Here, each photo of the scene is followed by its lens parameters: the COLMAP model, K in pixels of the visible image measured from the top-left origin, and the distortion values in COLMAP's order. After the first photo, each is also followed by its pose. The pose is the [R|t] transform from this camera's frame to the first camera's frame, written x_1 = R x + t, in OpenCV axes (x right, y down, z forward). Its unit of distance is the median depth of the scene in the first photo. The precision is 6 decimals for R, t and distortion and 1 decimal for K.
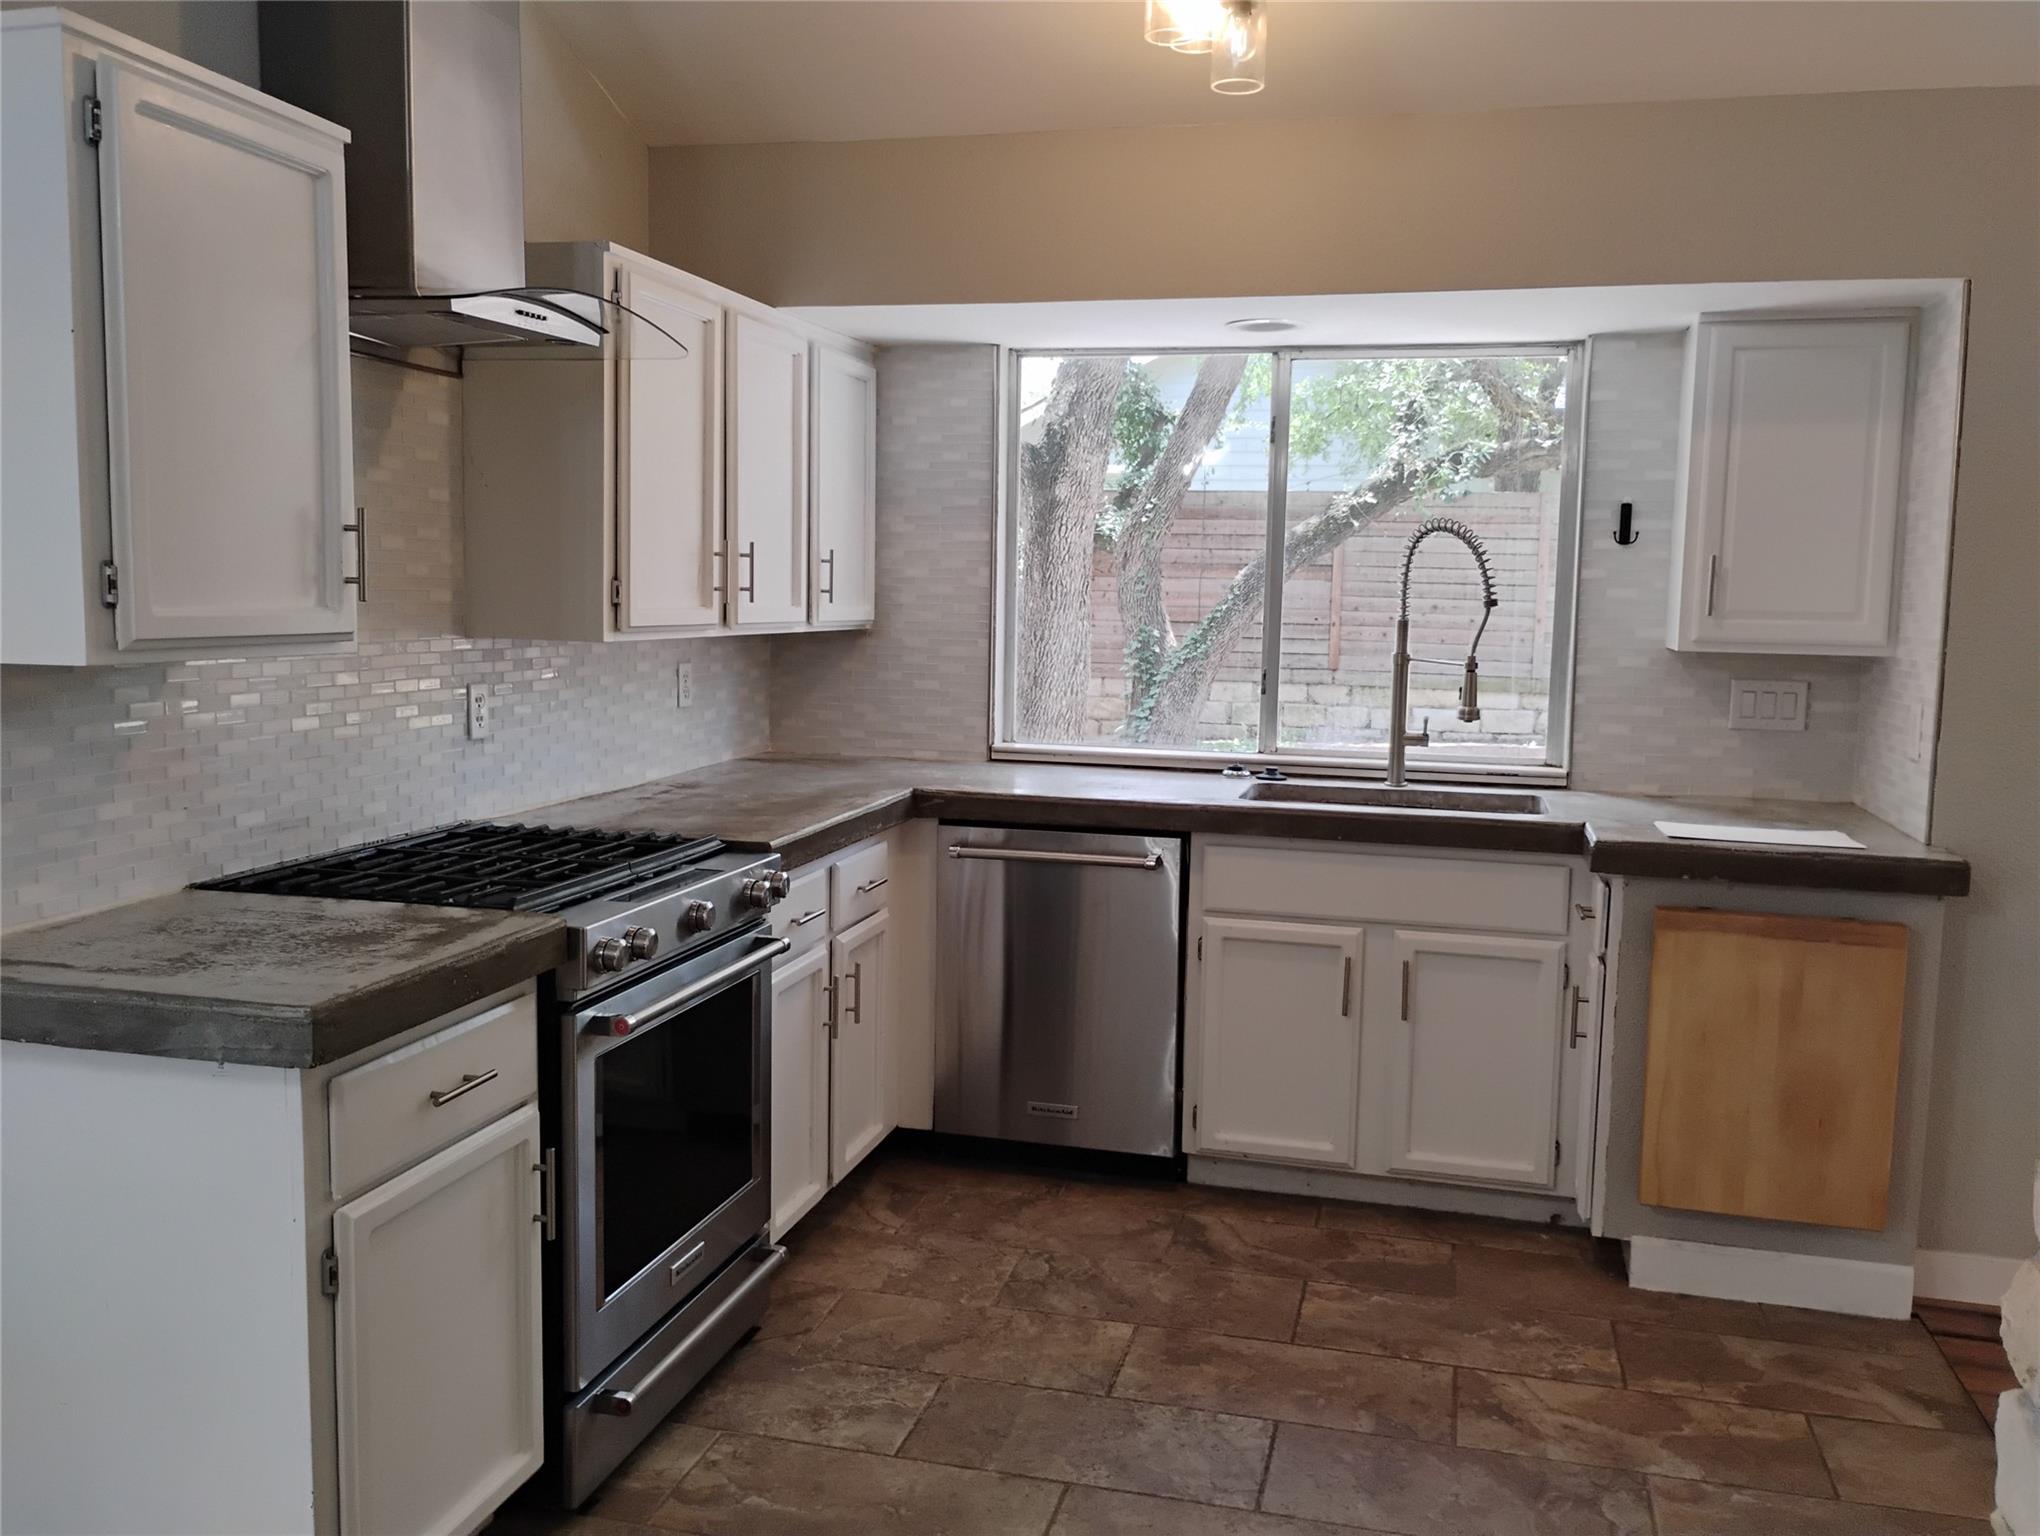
lens RADIAL K [[1696.9, 0, 1014.5], [0, 1696.9, 762.6], [0, 0, 1]] dist [0.058768, -0.077465]
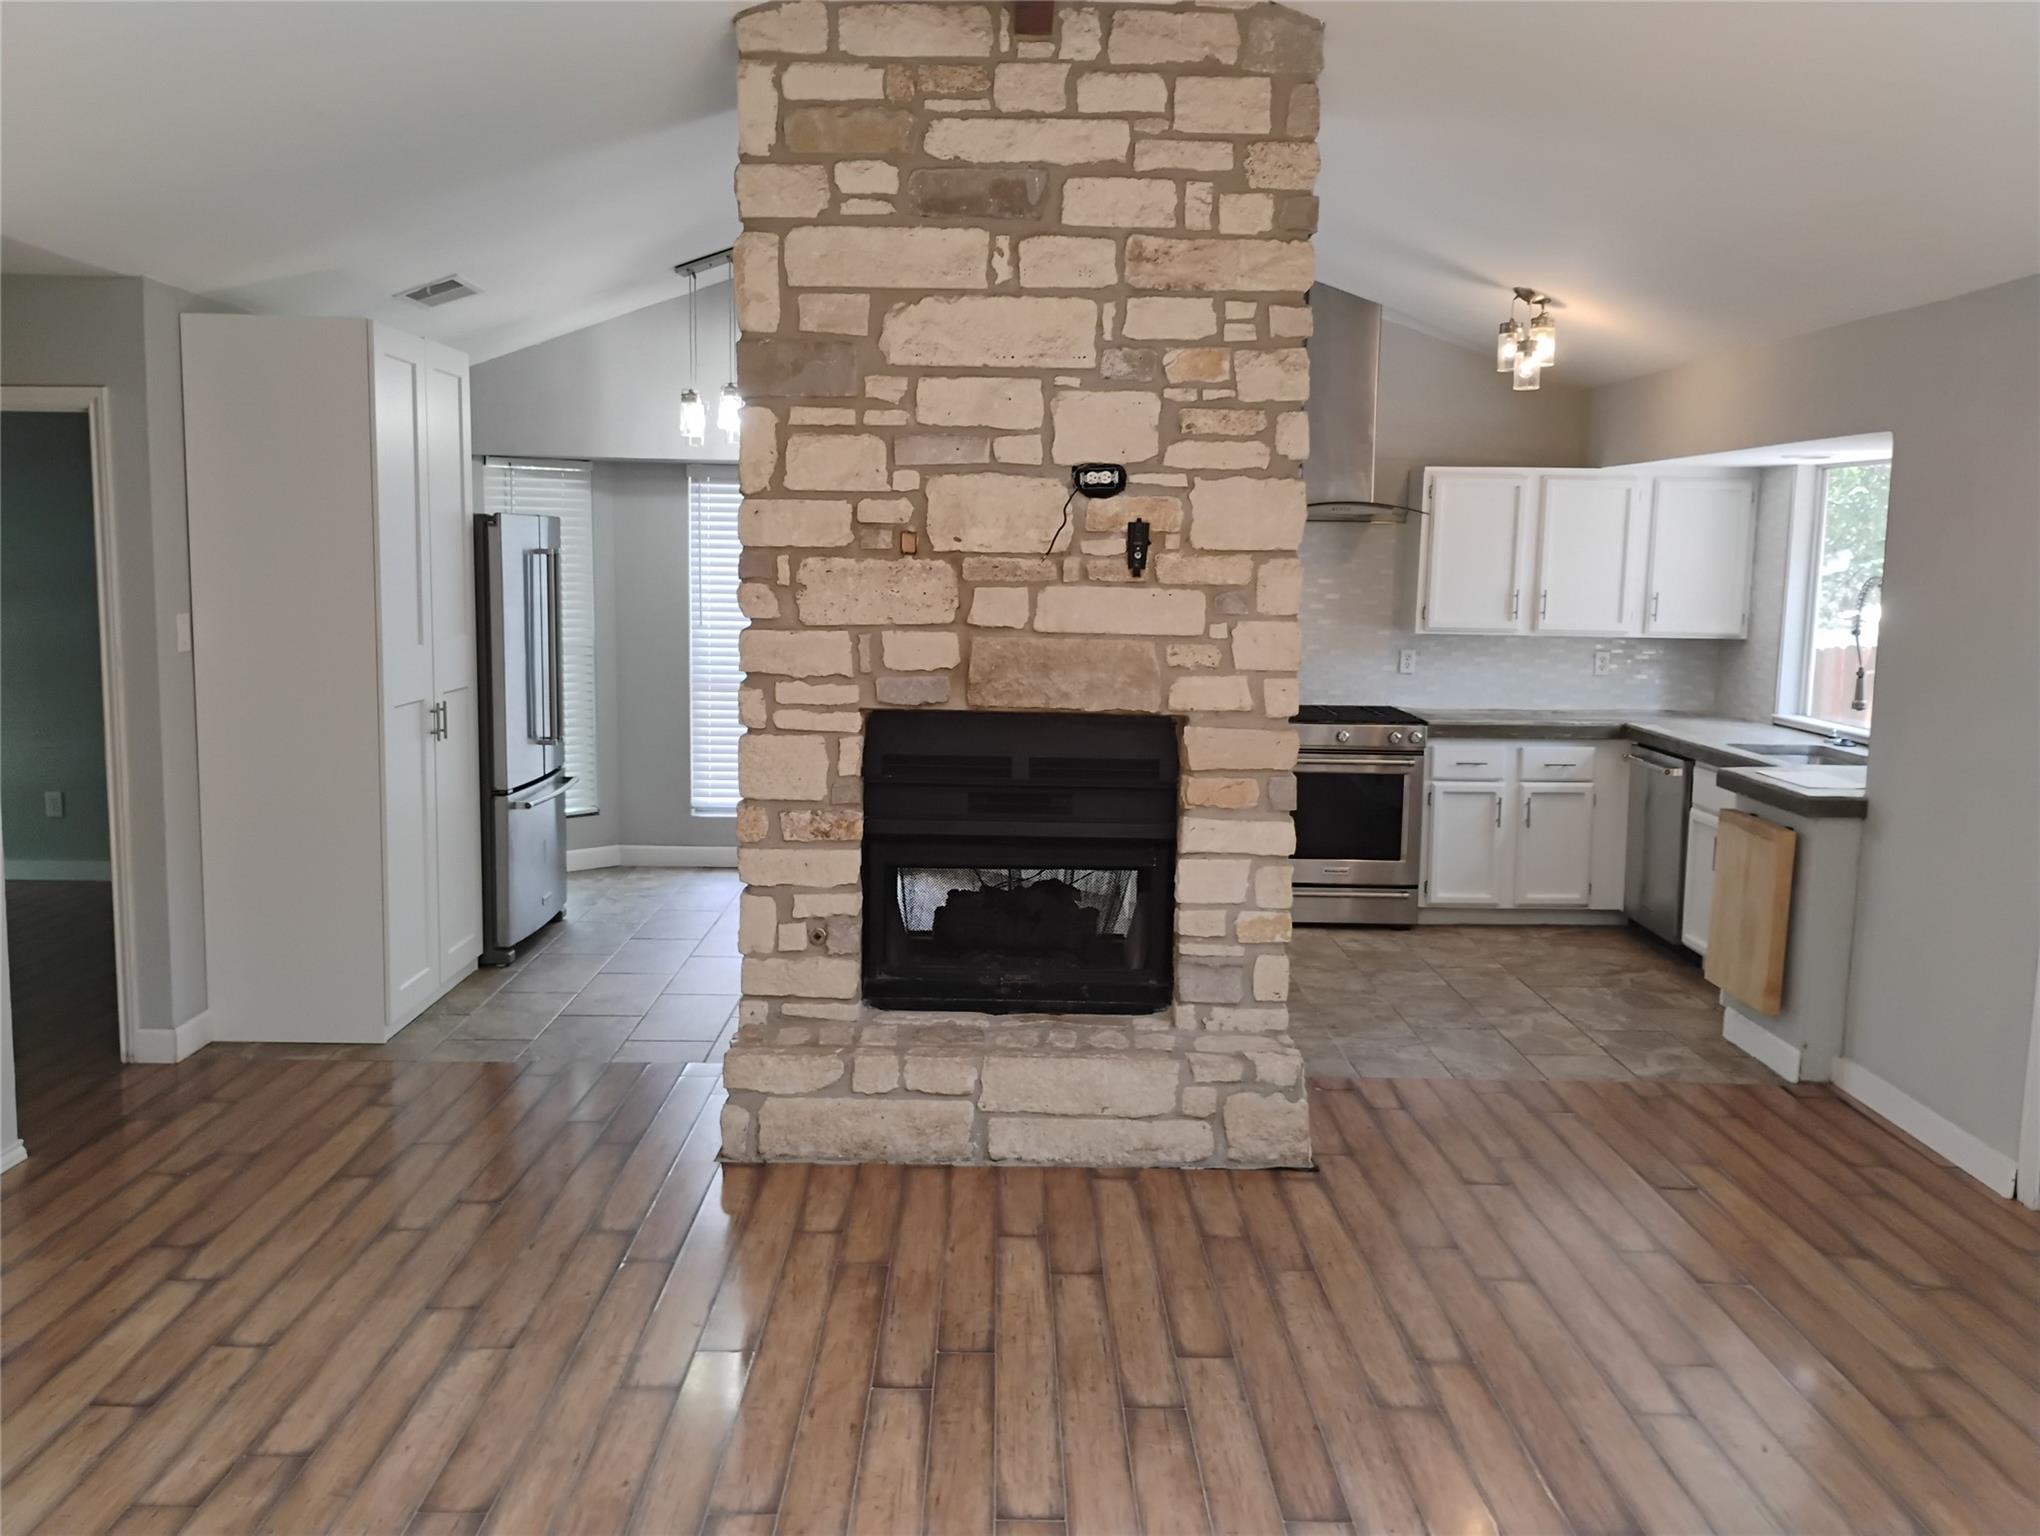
lens RADIAL K [[1696.9, 0, 1015.8], [0, 1696.9, 767.0], [0, 0, 1]] dist [0.058768, -0.077465]
pose [[0.264312, 0.109582, -0.958192, 1.650394], [-0.113340, 0.990169, 0.081975, -0.015456], [0.957754, 0.086934, 0.274133, -0.145782]]
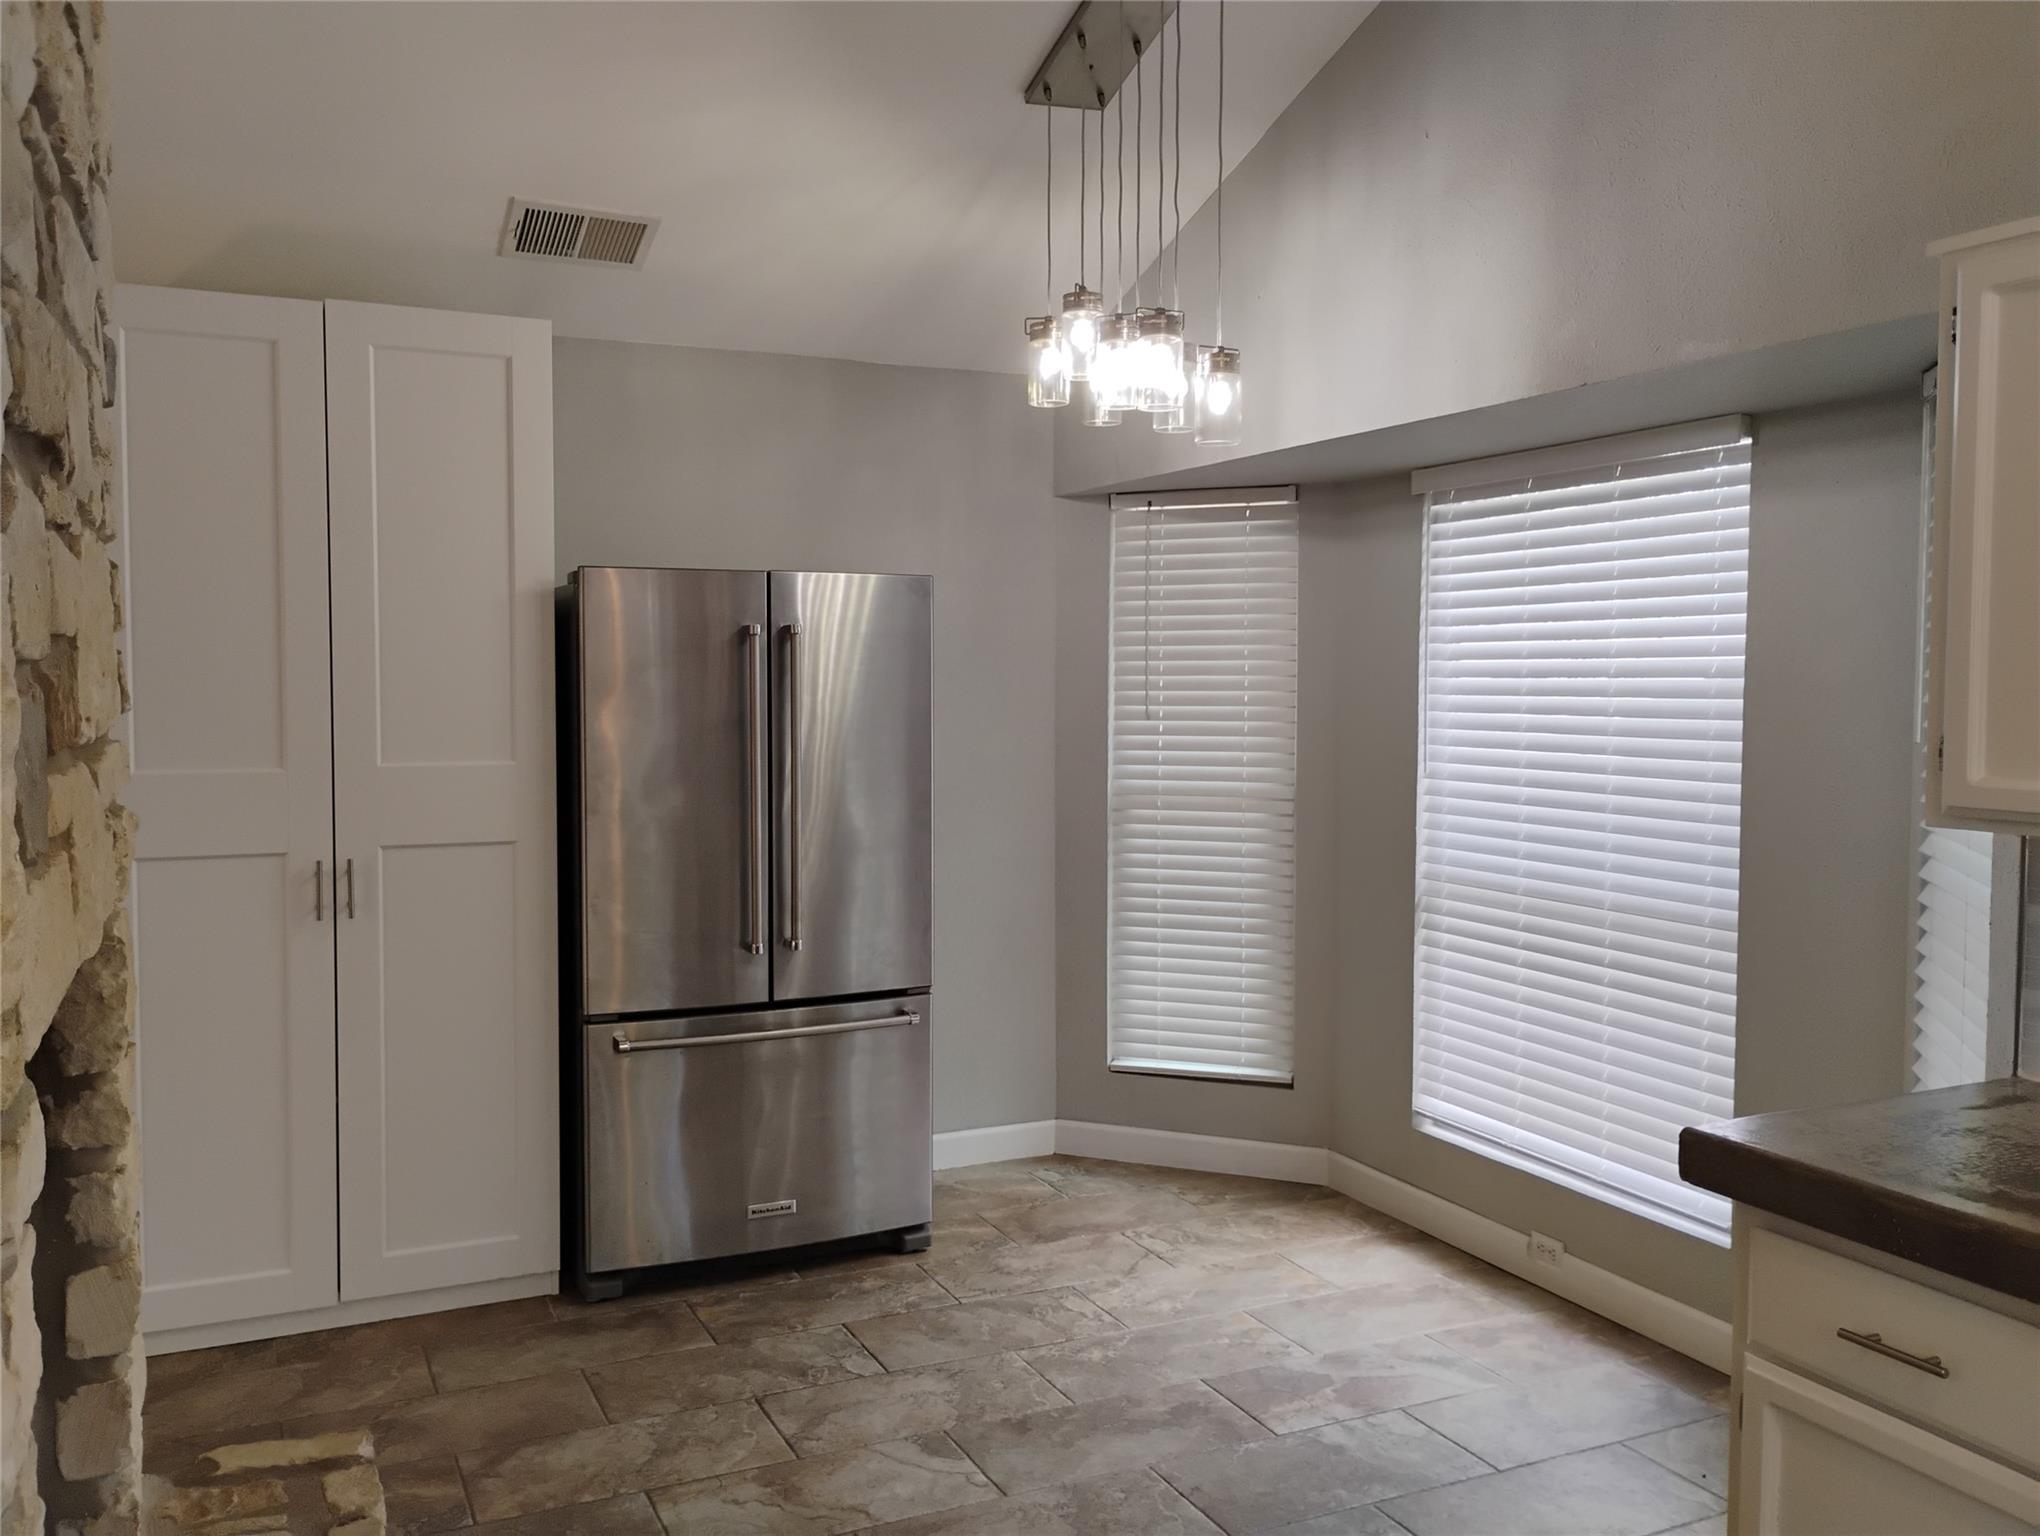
lens RADIAL K [[1696.9, 0, 1029.3], [0, 1696.9, 789.7], [0, 0, 1]] dist [0.058768, -0.077465]
pose [[-0.768726, 0.025998, -0.639050, 0.323198], [-0.082300, 0.986846, 0.139147, -0.100701], [0.634262, 0.159560, -0.756474, 0.788860]]
